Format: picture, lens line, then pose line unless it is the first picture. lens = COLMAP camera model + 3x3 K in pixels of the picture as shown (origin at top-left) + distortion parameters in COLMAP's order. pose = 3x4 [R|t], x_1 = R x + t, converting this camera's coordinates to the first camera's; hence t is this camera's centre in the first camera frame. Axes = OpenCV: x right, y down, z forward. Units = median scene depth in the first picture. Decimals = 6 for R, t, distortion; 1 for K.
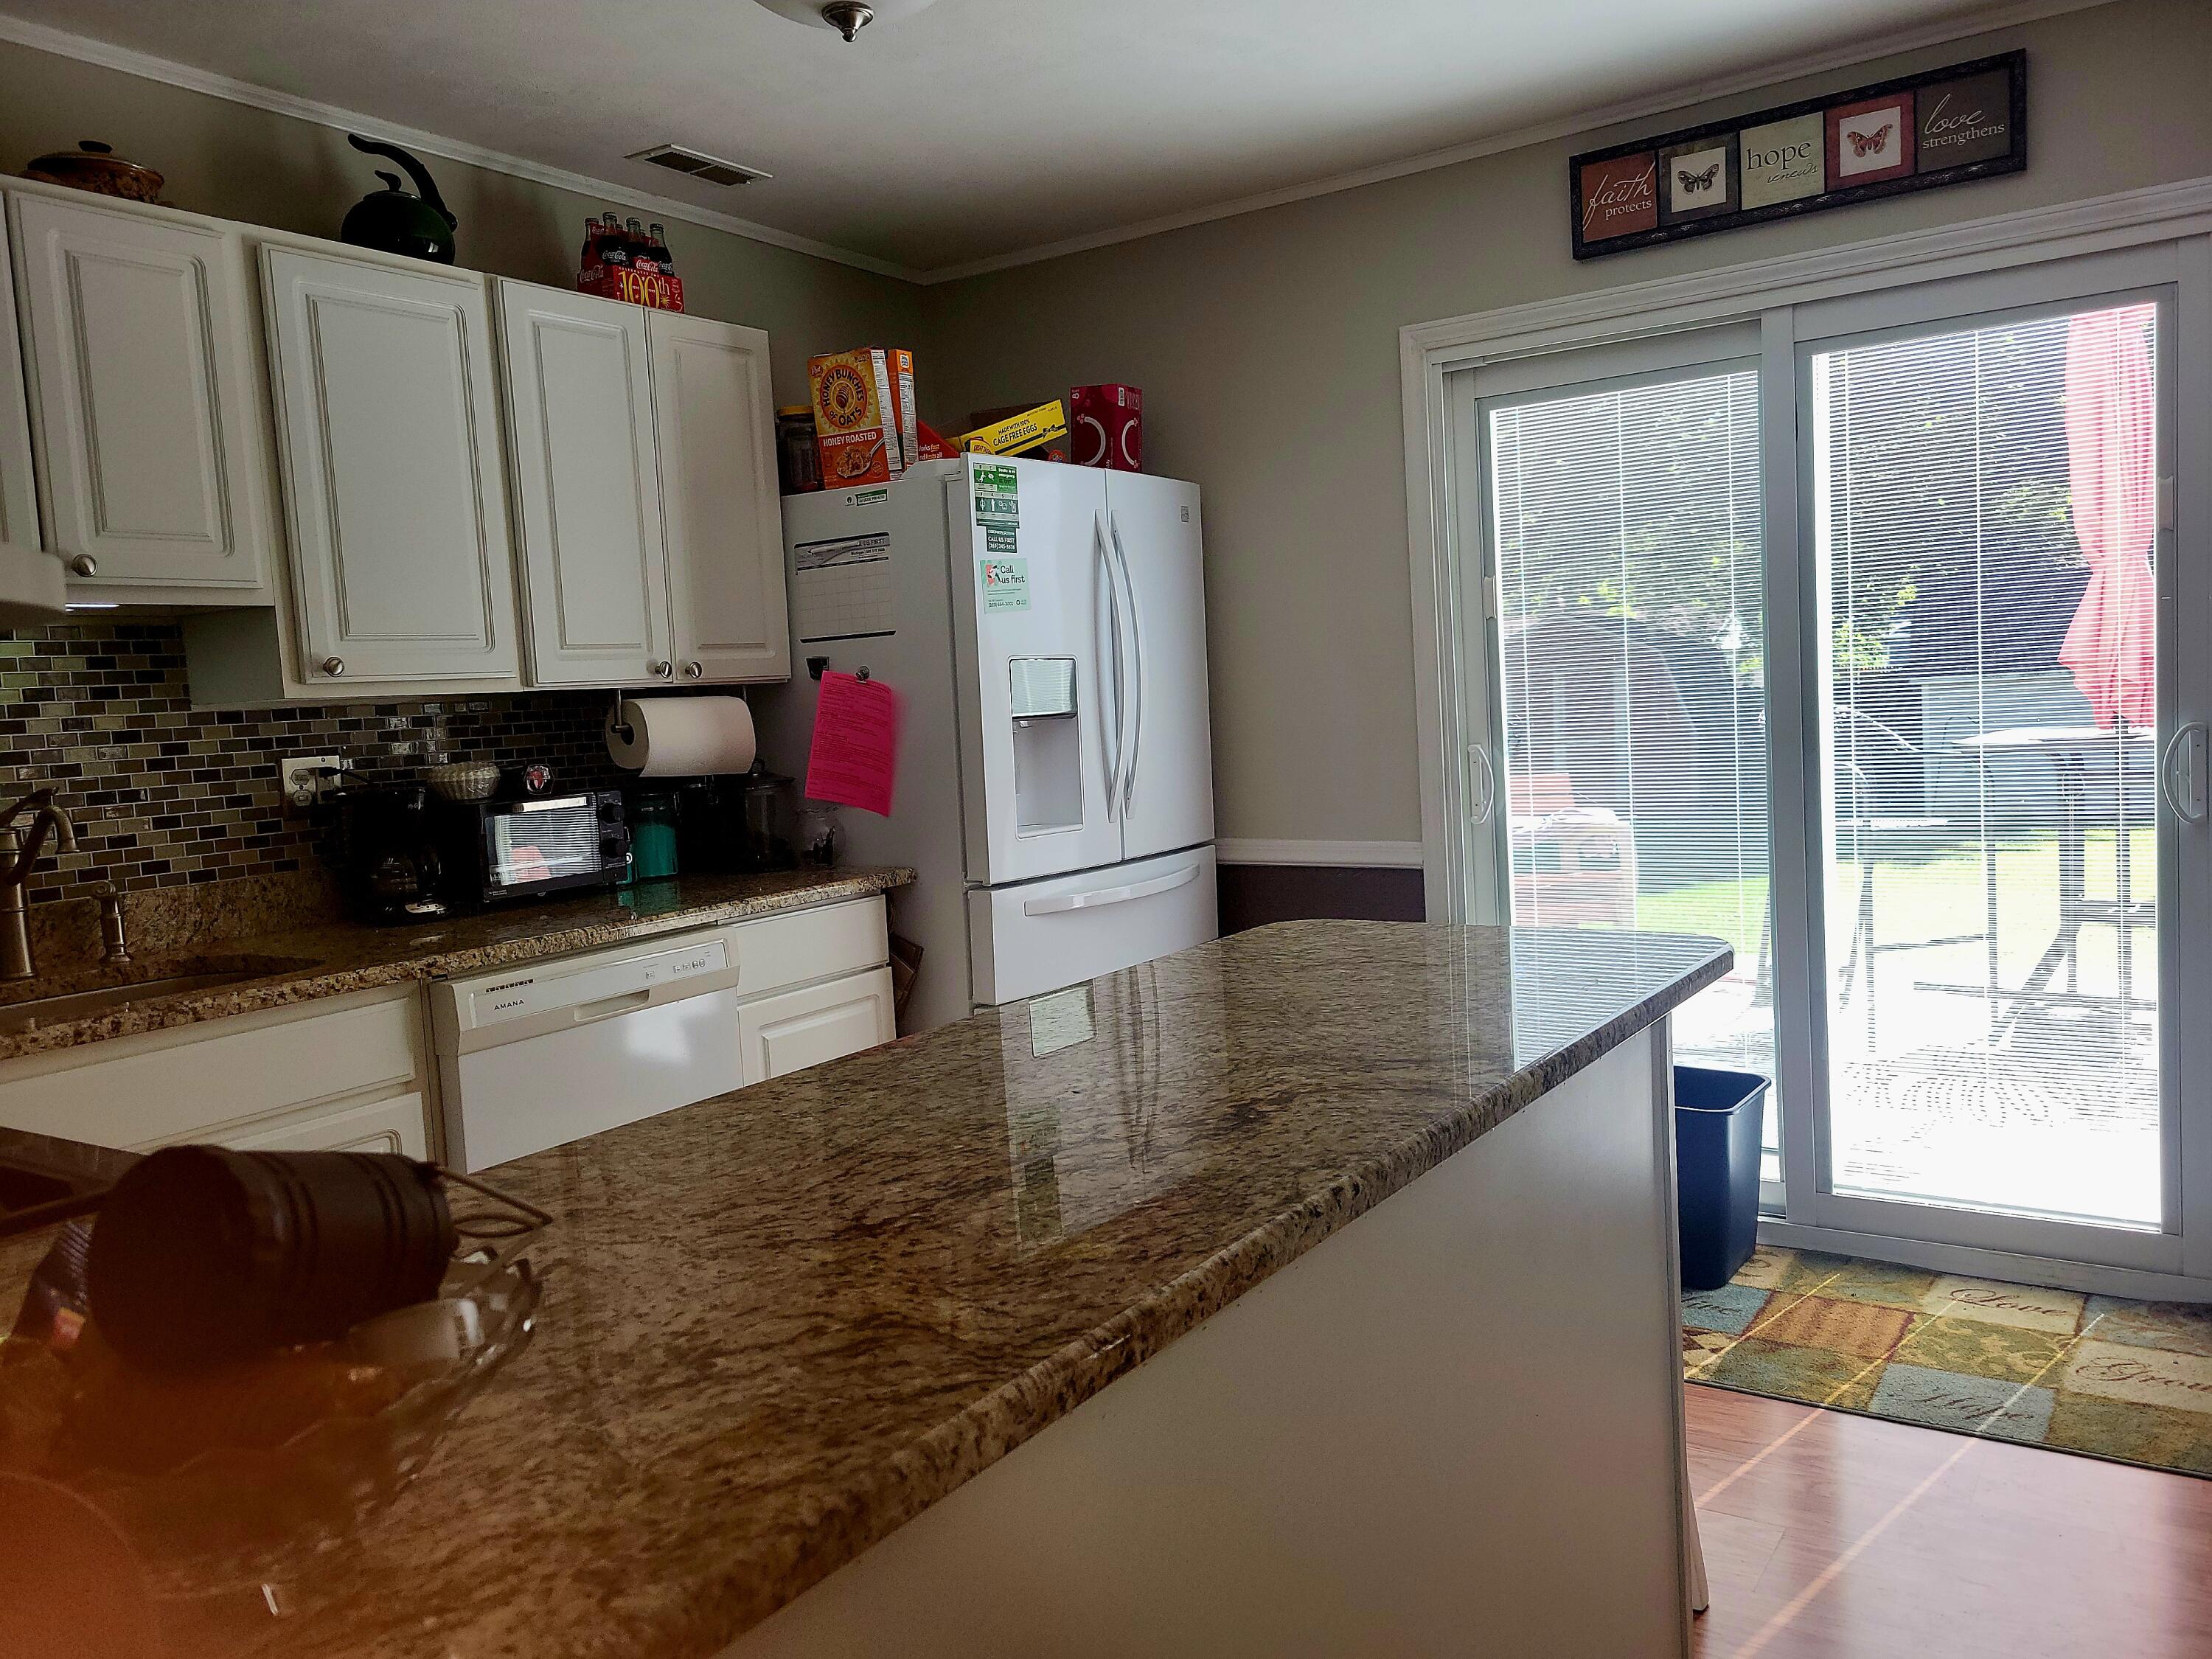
lens RADIAL K [[1688.5, 0, 1106.0], [0, 1688.5, 829.5], [0, 0, 1]] dist [0.058752, 0.001888]
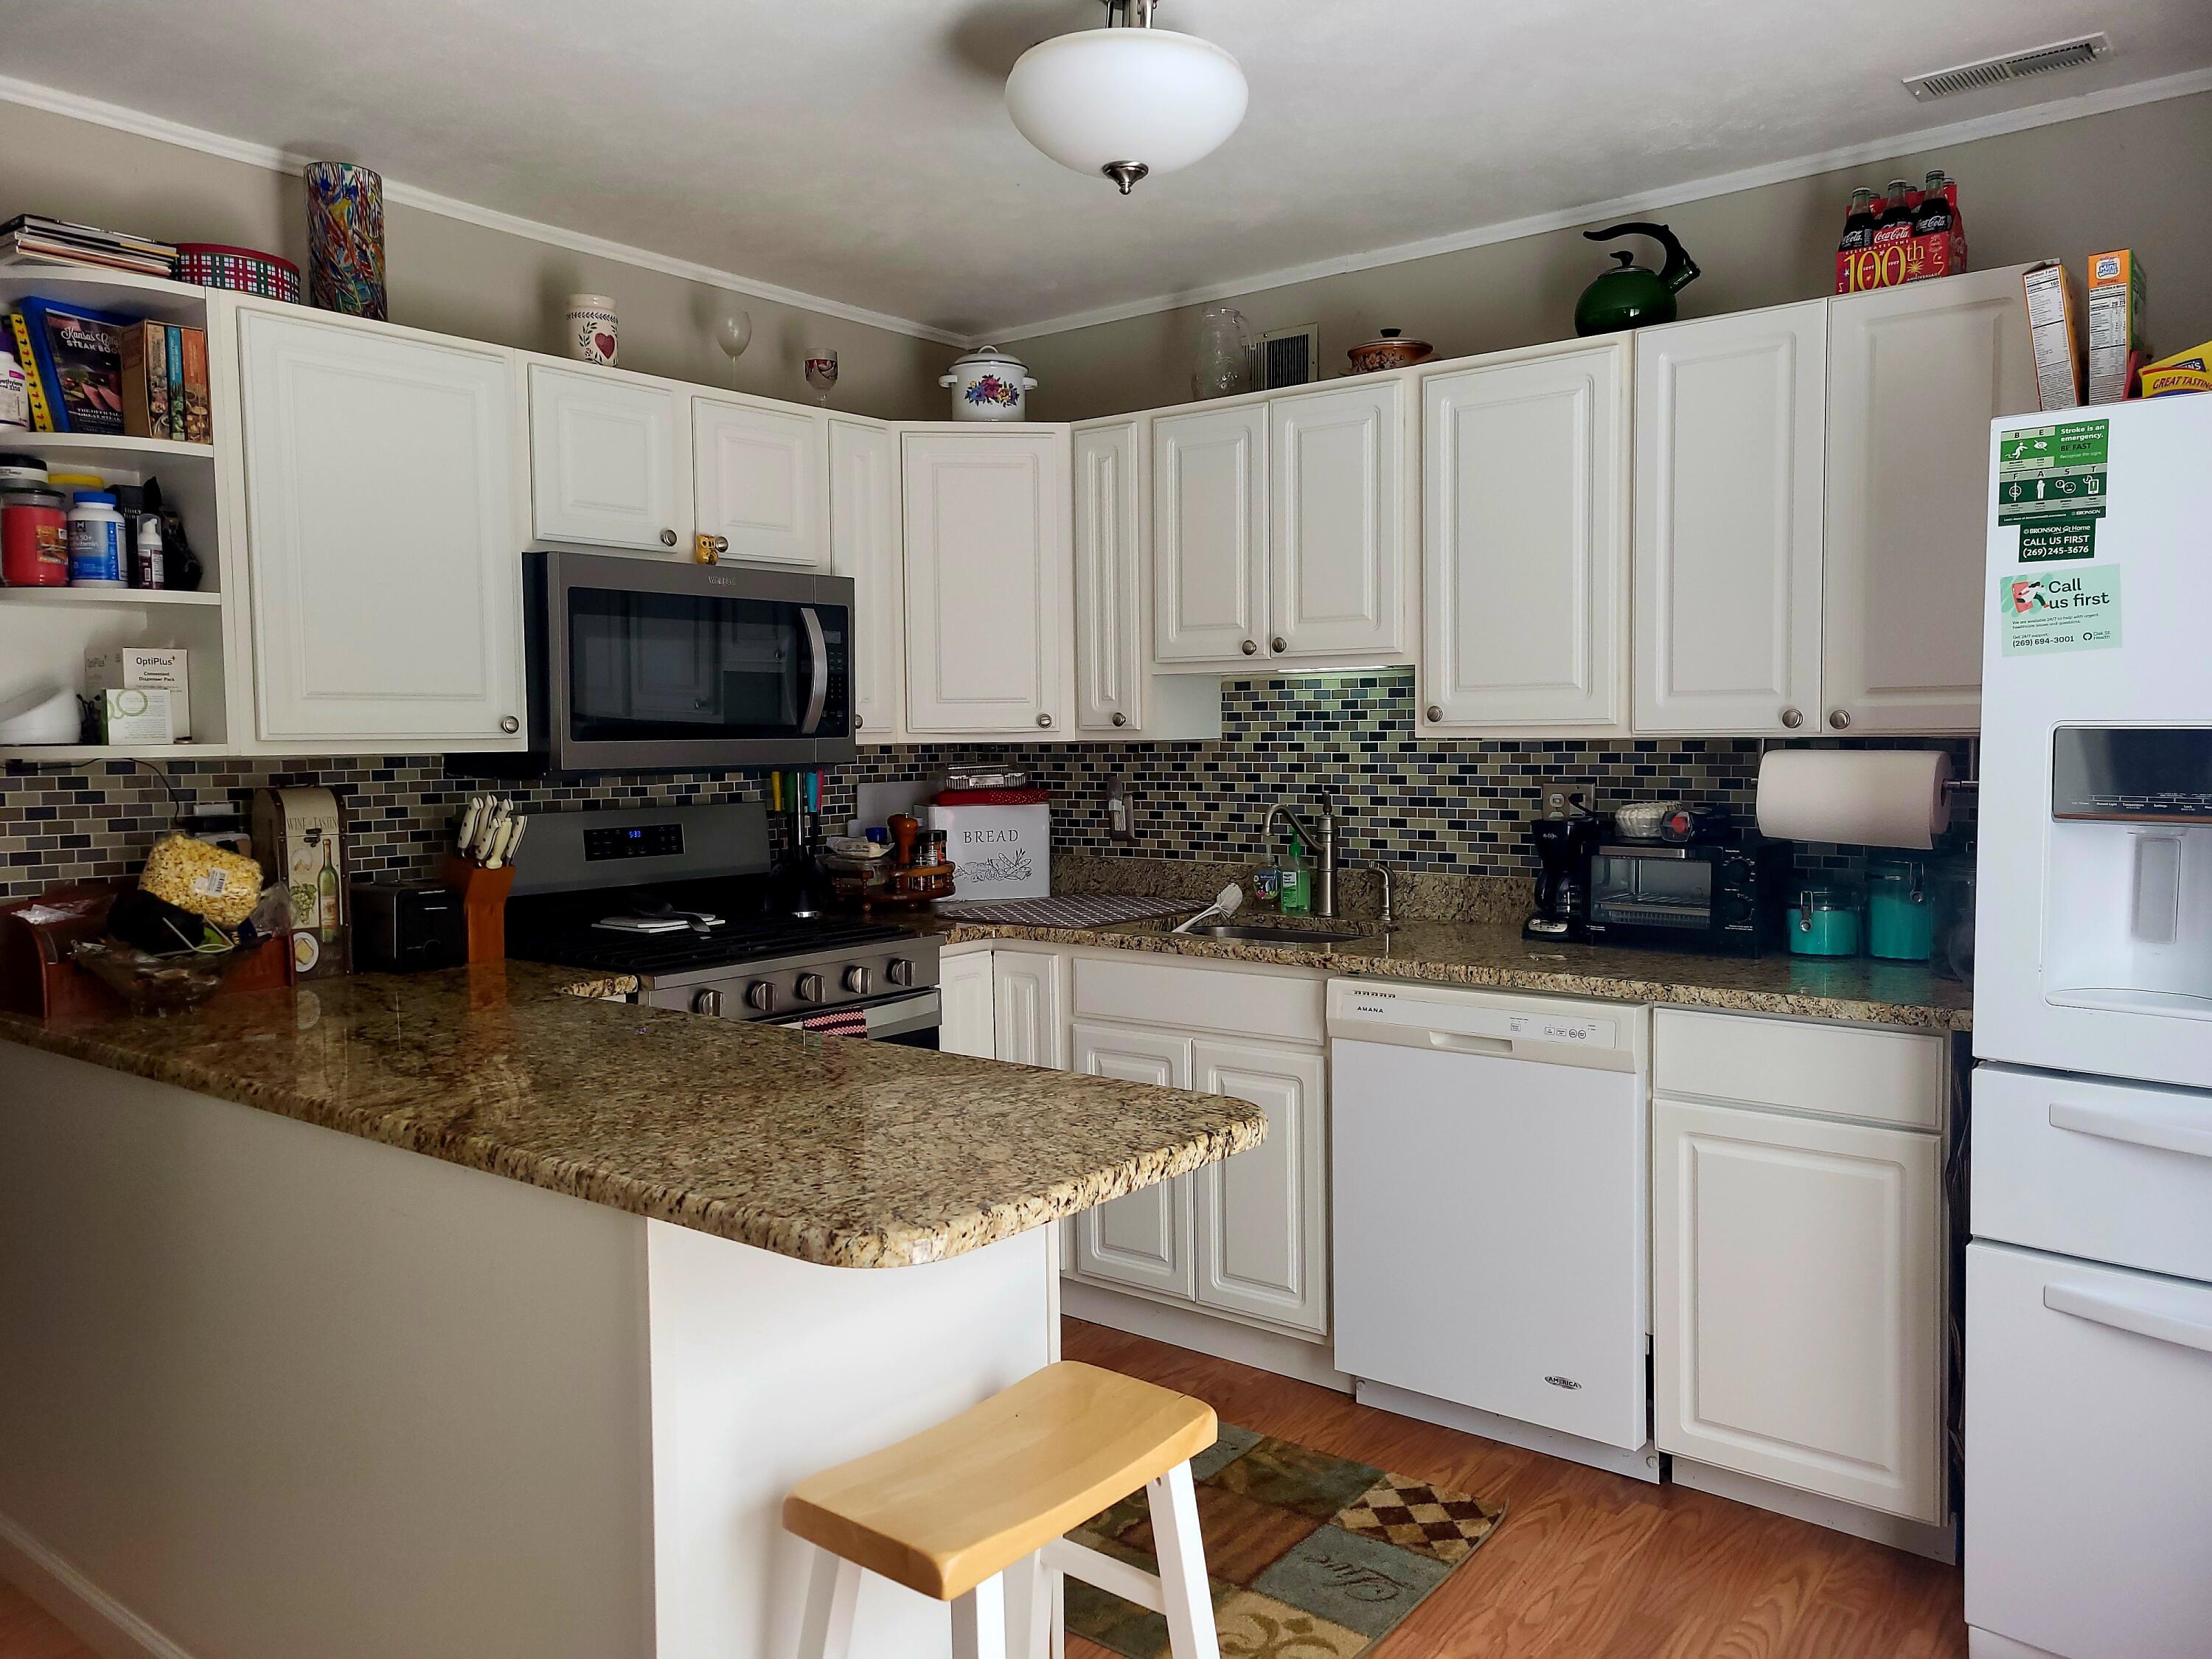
lens RADIAL K [[1688.5, 0, 1106.0], [0, 1688.5, 829.5], [0, 0, 1]] dist [0.058752, 0.001888]
pose [[-0.085094, 0.117478, -0.989423, 0.716997], [-0.069611, 0.989897, 0.123521, -0.134956], [0.993938, 0.079386, -0.076056, 0.797756]]
